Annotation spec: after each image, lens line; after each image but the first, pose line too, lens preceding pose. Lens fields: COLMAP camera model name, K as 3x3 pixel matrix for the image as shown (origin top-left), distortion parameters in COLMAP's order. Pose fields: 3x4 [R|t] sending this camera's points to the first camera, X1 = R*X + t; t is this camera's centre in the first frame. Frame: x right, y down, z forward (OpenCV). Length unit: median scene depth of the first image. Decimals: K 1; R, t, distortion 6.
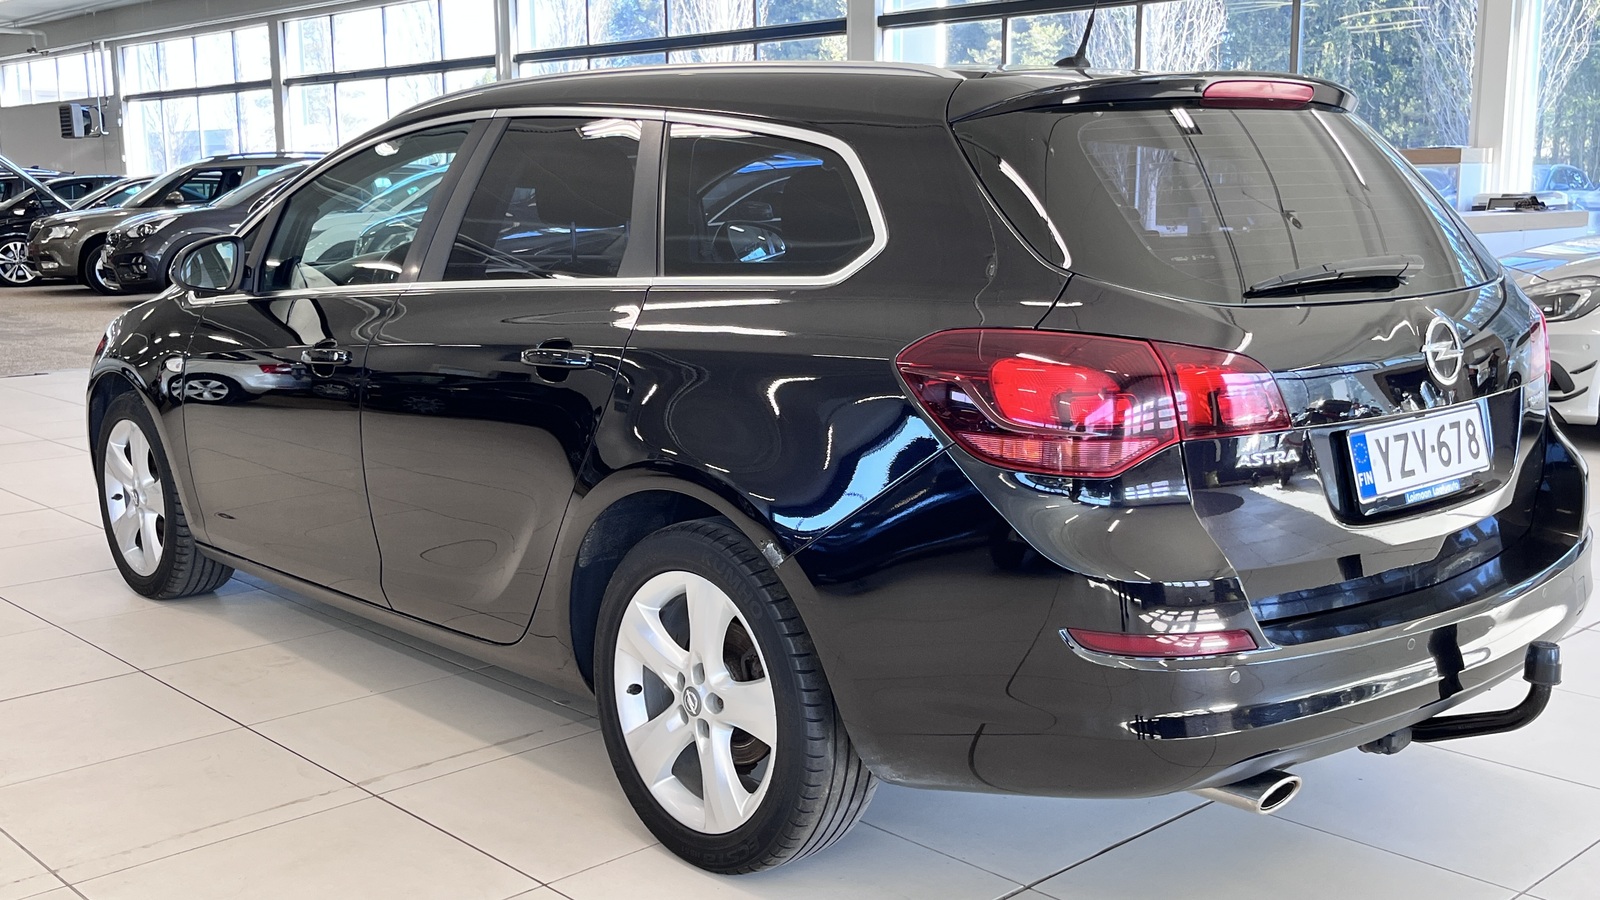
lens RADIAL K [[1644.5, 0, 800.0], [0, 1644.5, 450.0], [0, 0, 1]] dist [0.016043, 0.019765]
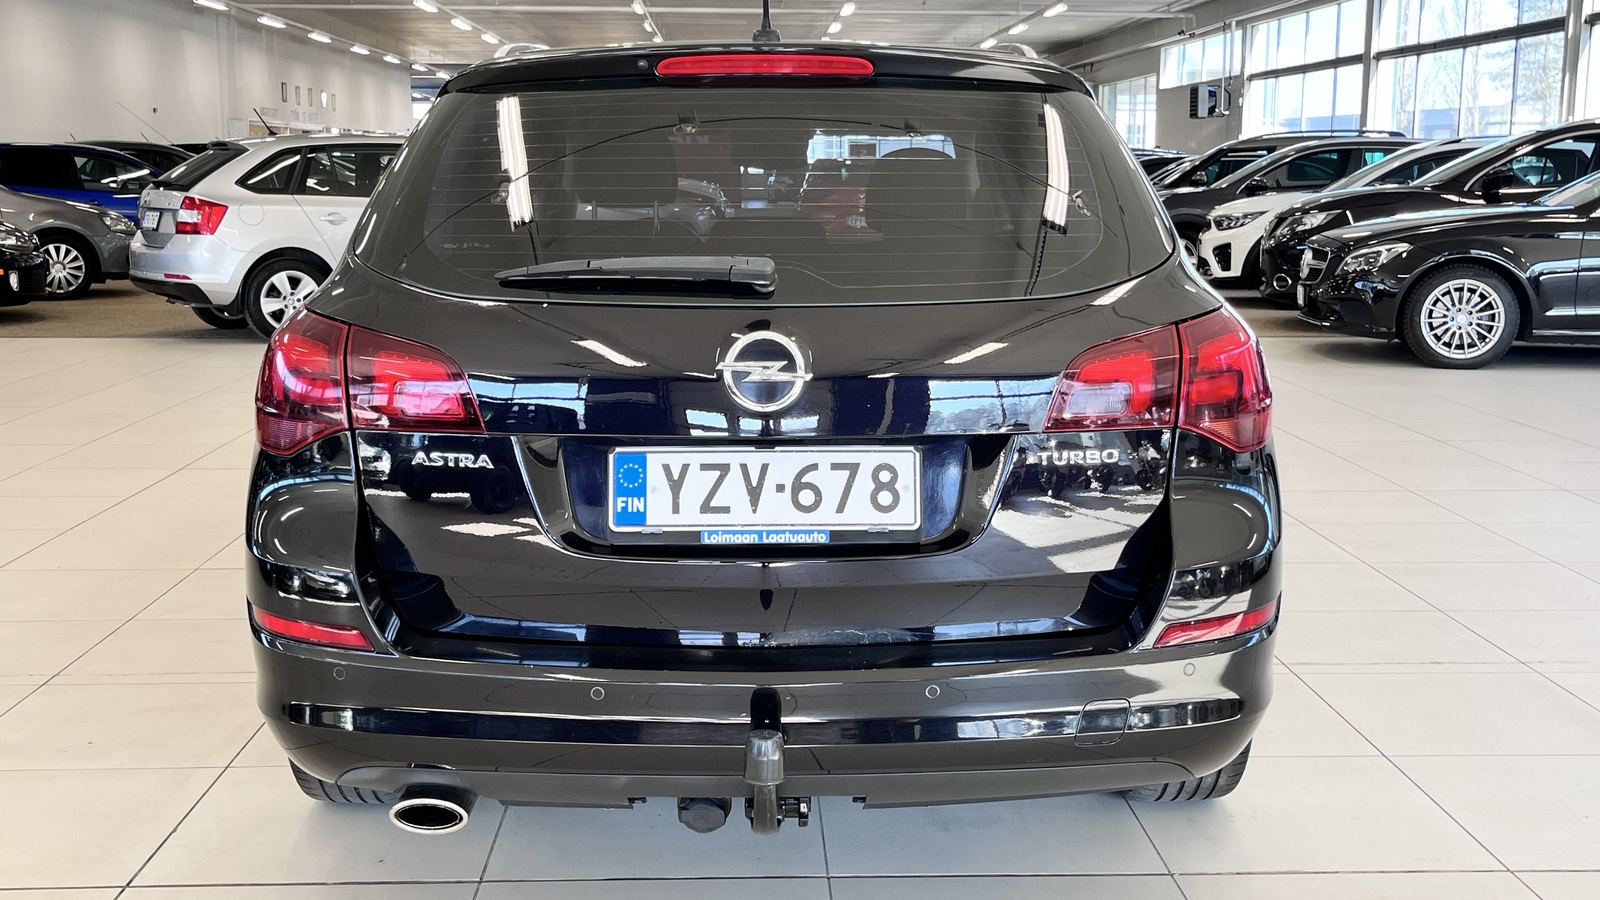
lens RADIAL K [[1766.6, 0, 800.0], [0, 1766.6, 450.0], [0, 0, 1]] dist [0.019136, 0.035210]
pose [[0.752684, 0.115893, -0.648102, 0.116750], [-0.116133, 0.992321, 0.042574, -0.007196], [0.648059, 0.043221, 0.760363, 0.037470]]
